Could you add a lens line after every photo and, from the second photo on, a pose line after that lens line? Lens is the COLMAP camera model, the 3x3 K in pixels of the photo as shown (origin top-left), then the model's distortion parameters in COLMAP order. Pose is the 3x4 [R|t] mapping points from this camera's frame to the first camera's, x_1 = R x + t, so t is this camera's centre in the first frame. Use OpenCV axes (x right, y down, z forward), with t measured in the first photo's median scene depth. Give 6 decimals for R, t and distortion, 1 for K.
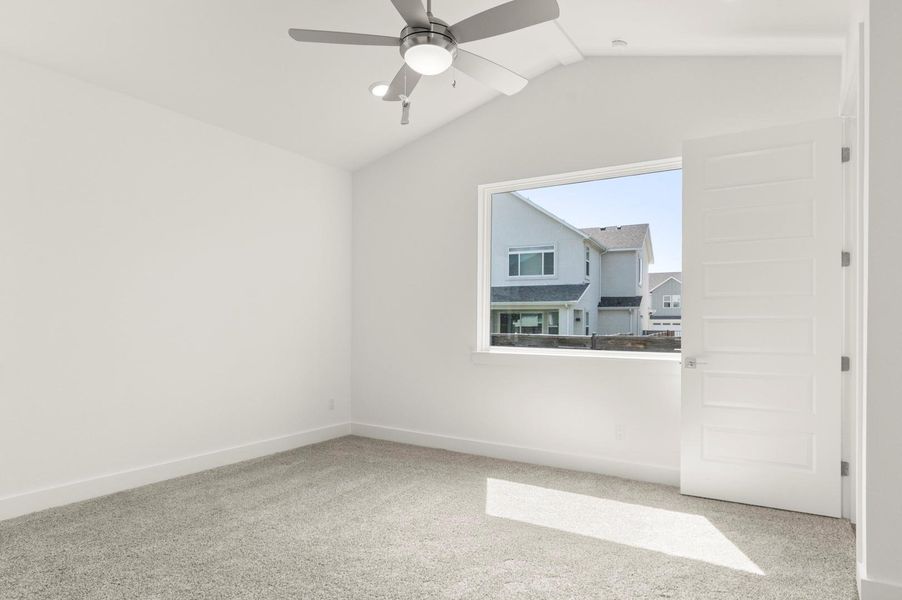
lens RADIAL K [[482.6, 0, 472.7], [0, 482.6, 319.9], [0, 0, 1]] dist [0.020061, -0.032339]
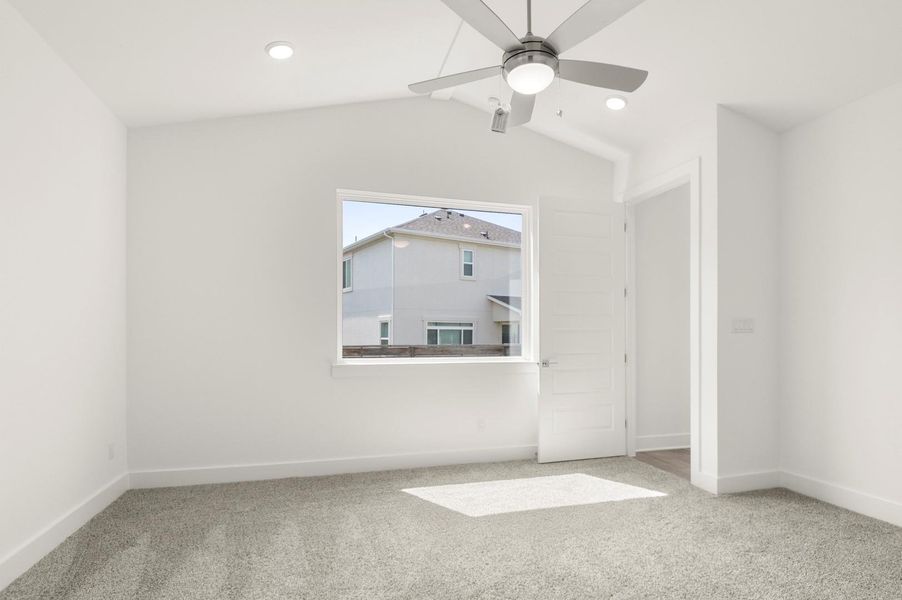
lens RADIAL K [[448.2, 0, 451.0], [0, 448.2, 329.3], [0, 0, 1]] dist [-0.015943, -0.000367]
pose [[0.717071, 0.001572, 0.696998, -0.605409], [-0.000668, 0.999999, -0.001567, -0.002283], [-0.697000, 0.000658, 0.717071, 0.305692]]
